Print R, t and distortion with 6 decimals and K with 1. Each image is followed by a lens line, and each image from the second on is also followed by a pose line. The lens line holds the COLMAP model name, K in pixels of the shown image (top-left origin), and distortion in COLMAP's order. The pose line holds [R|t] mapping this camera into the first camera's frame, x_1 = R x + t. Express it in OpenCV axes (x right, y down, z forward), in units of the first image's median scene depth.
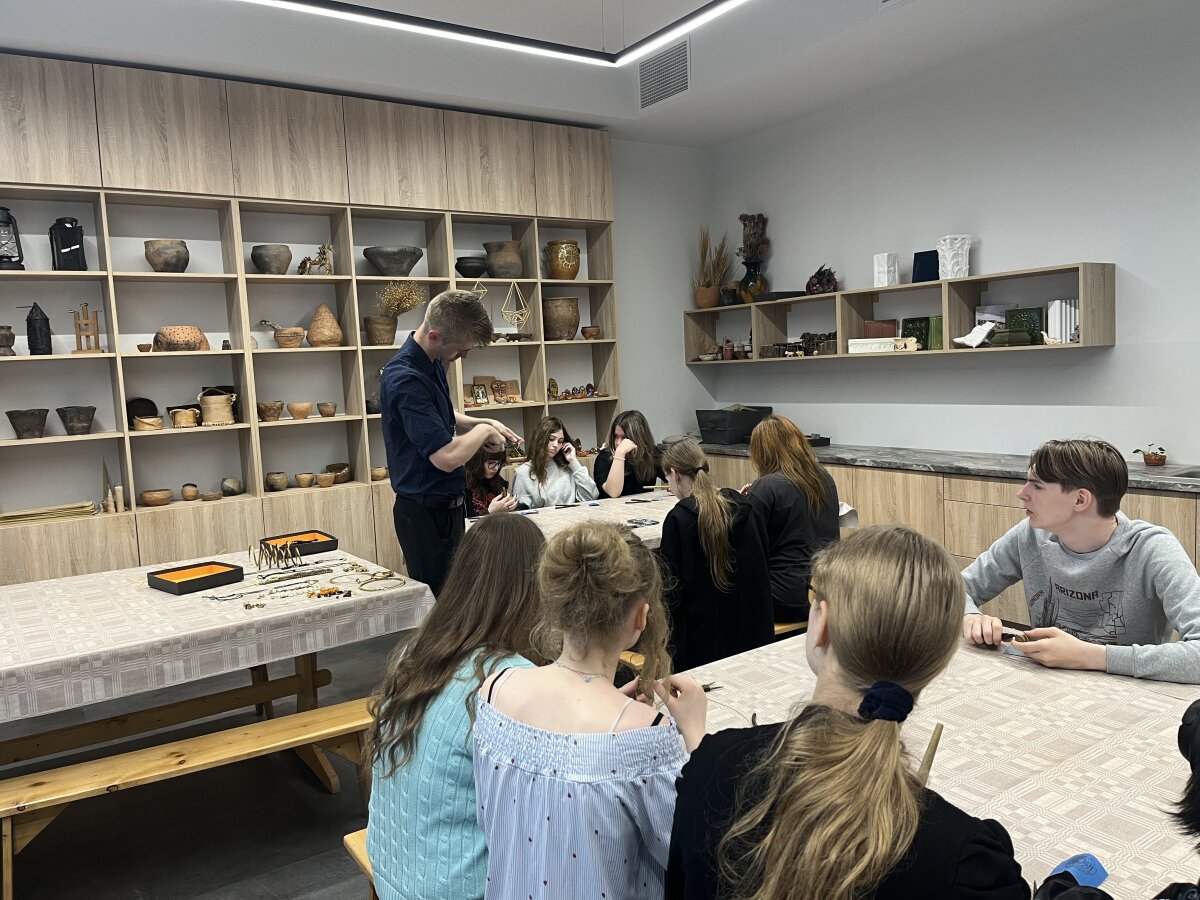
lens RADIAL K [[883.6, 0, 607.8], [0, 883.6, 450.7], [0, 0, 1]] dist [0.034073, -0.050385]
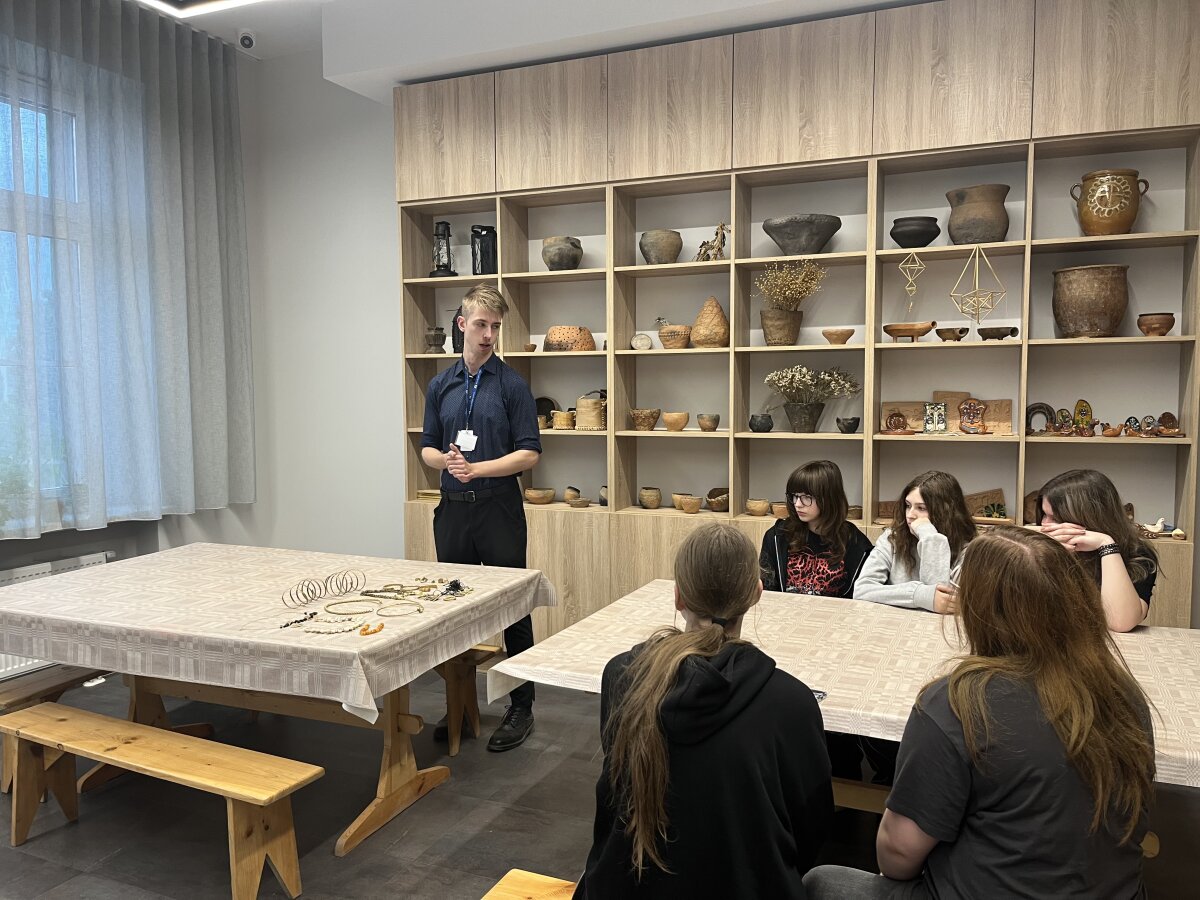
lens RADIAL K [[883.6, 0, 599.8], [0, 883.6, 468.9], [0, 0, 1]] dist [0.034073, -0.050385]
pose [[0.550582, 0.117149, -0.826520, 0.356728], [-0.102699, 0.992088, 0.072204, -0.057324], [0.828440, 0.045129, 0.558257, 0.487813]]
